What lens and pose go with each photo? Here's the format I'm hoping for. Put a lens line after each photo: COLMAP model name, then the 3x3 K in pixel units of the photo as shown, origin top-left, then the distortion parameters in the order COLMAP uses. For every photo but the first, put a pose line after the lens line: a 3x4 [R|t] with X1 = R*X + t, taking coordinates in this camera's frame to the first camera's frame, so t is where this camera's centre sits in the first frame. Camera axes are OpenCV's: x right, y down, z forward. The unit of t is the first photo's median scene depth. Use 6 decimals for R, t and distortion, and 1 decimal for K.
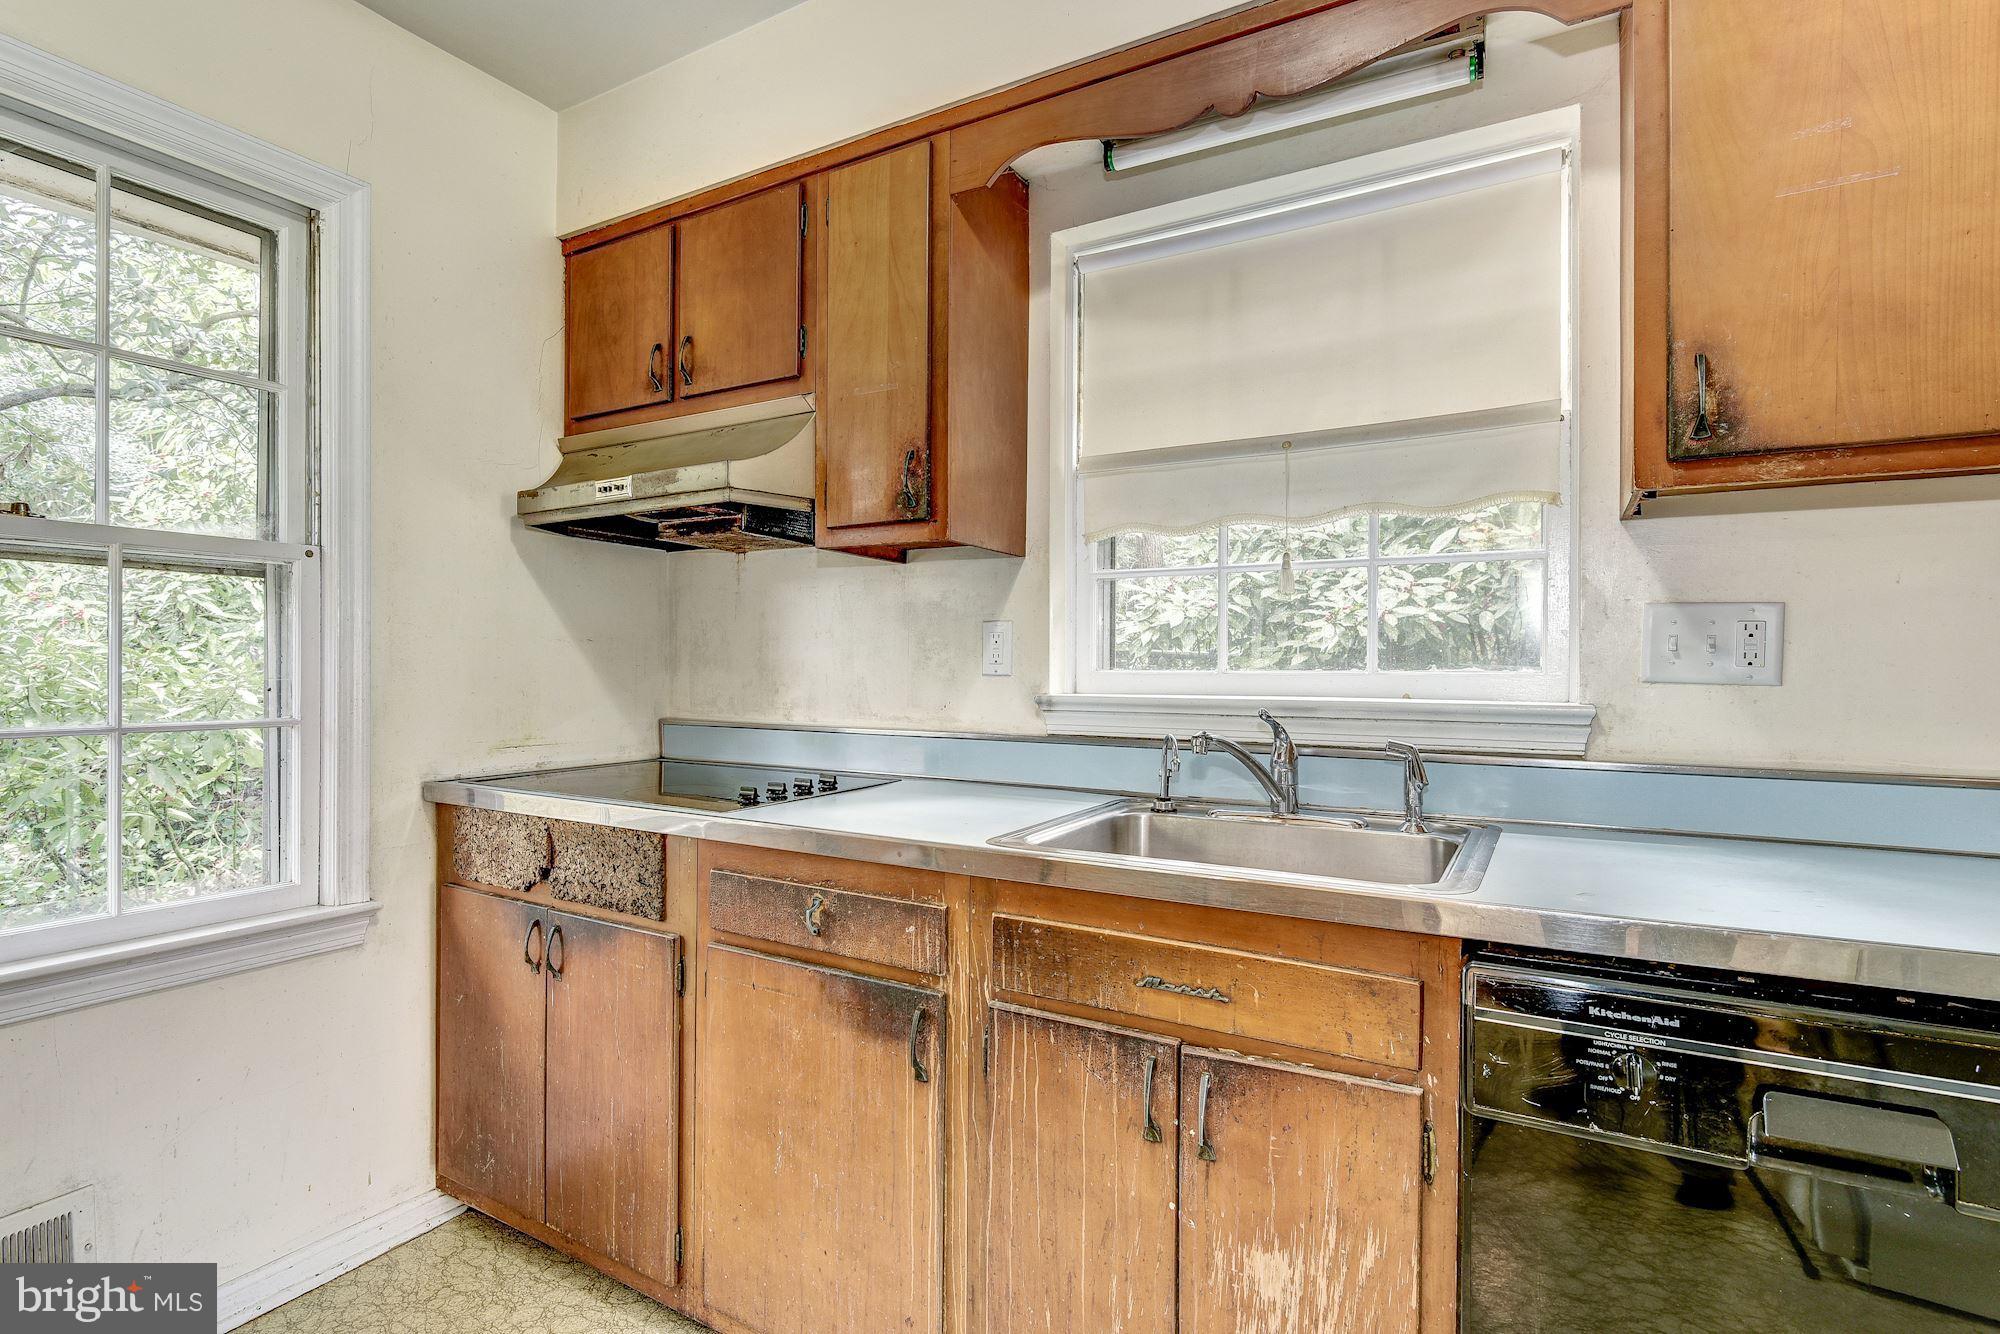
lens RADIAL K [[984.1, 0, 984.3], [0, 984.1, 670.2], [0, 0, 1]] dist [0.008845, -0.009105]
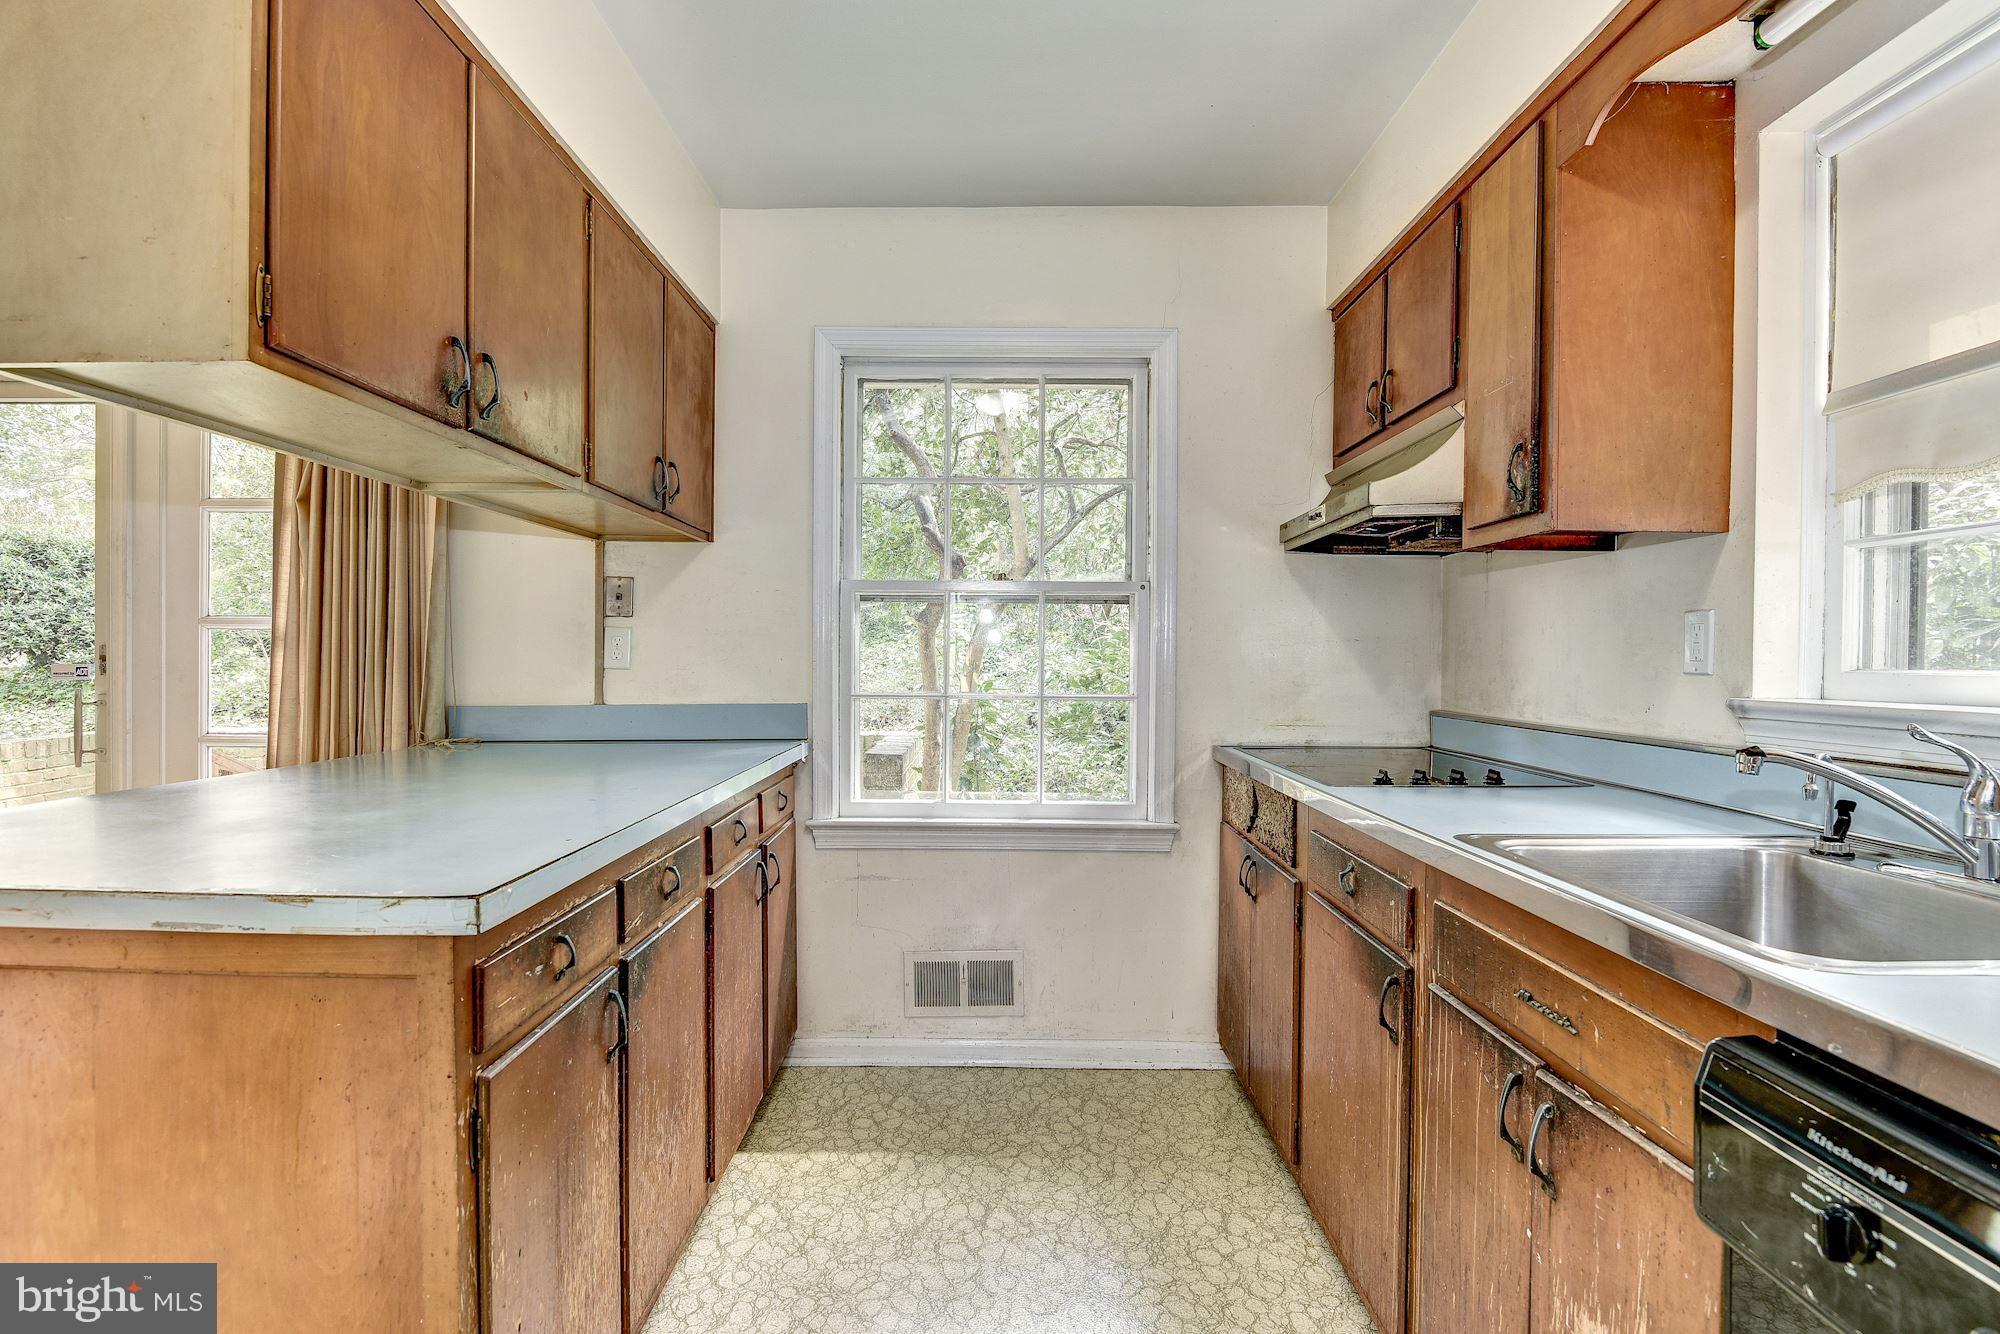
lens RADIAL K [[984.1, 0, 996.0], [0, 984.1, 667.4], [0, 0, 1]] dist [0.008845, -0.009105]
pose [[0.495094, 0.007720, -0.868805, 0.513670], [-0.005017, 0.999969, 0.006027, -0.002911], [0.868825, 0.001375, 0.495117, 0.056968]]
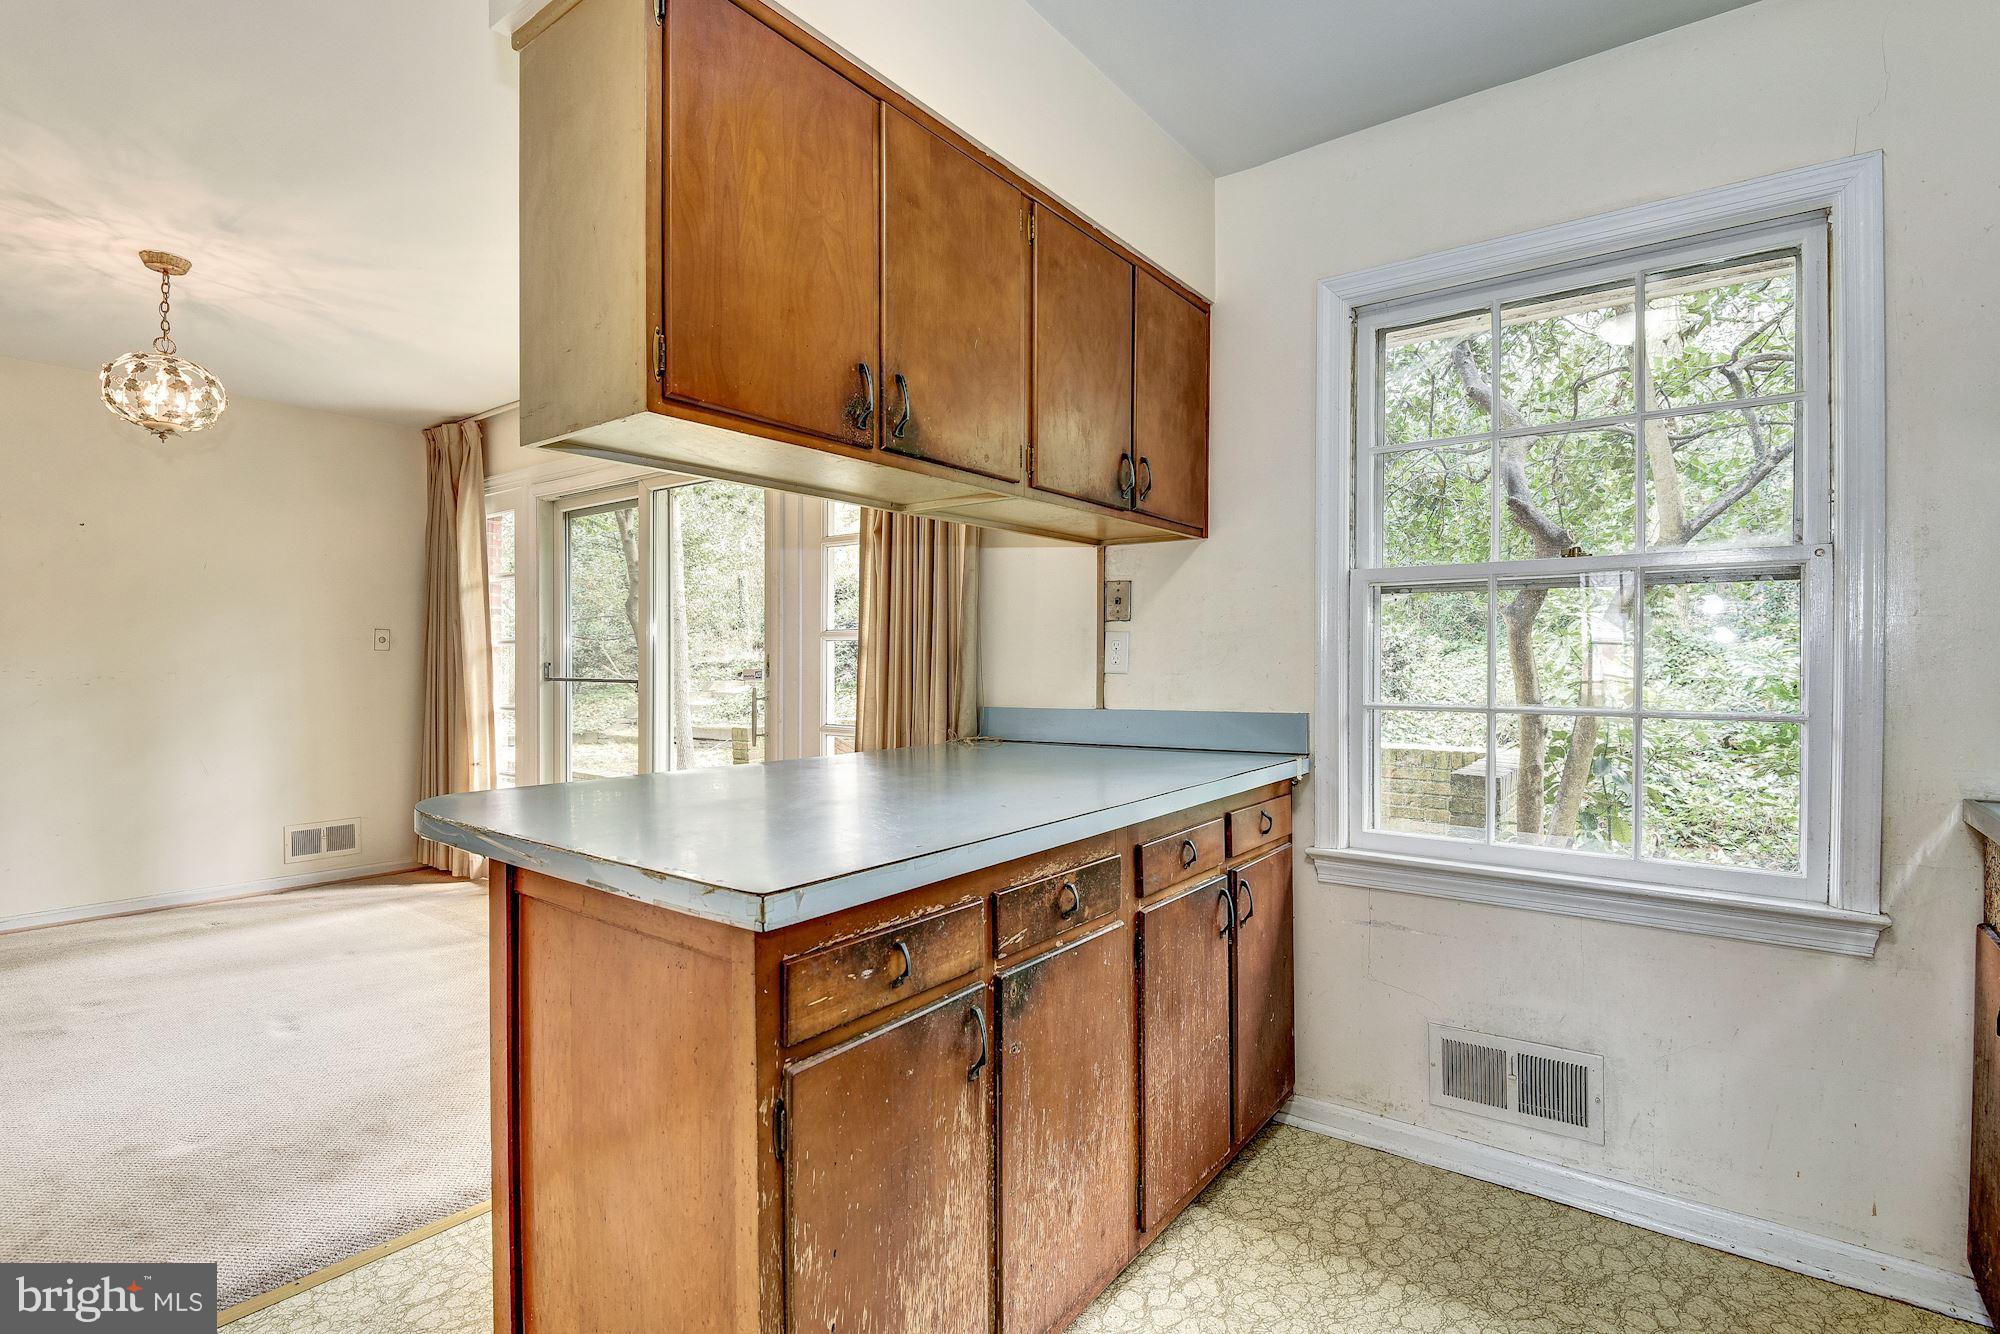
lens RADIAL K [[984.1, 0, 961.4], [0, 984.1, 669.4], [0, 0, 1]] dist [0.008845, -0.009105]
pose [[-0.143391, 0.005046, -0.989653, 0.433781], [-0.001143, 0.999985, 0.005264, -0.003010], [0.989665, 0.001886, -0.143383, 0.276910]]
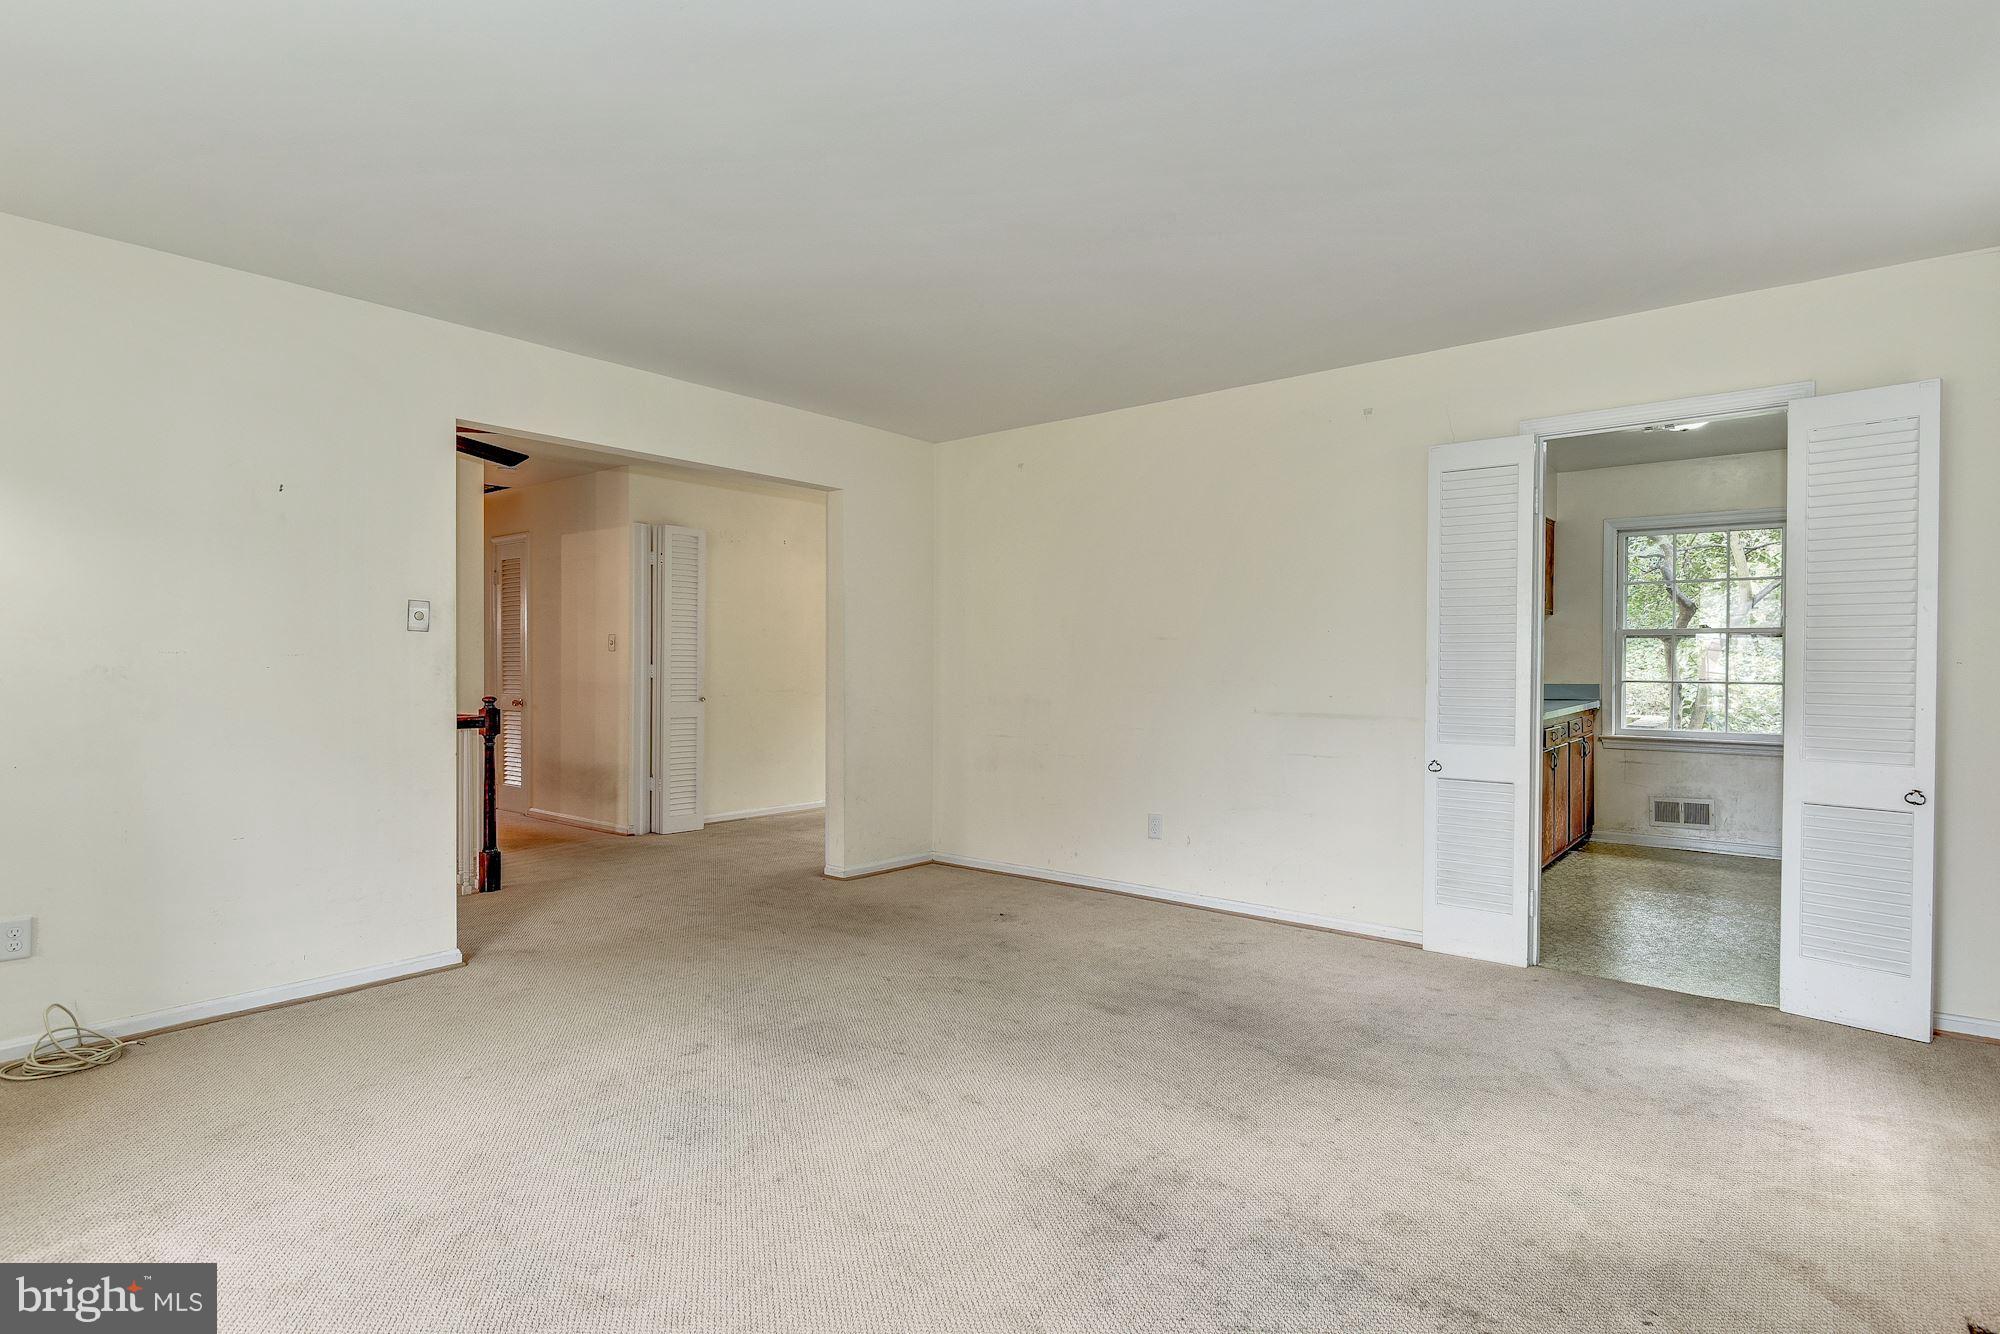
lens RADIAL K [[984.1, 0, 1014.5], [0, 984.1, 670.0], [0, 0, 1]] dist [0.008845, -0.009105]
pose [[-0.168734, -0.004660, -0.985651, 2.759954], [-0.008259, 0.999960, -0.003313, 0.041541], [0.985627, 0.007581, -0.168766, -0.862748]]
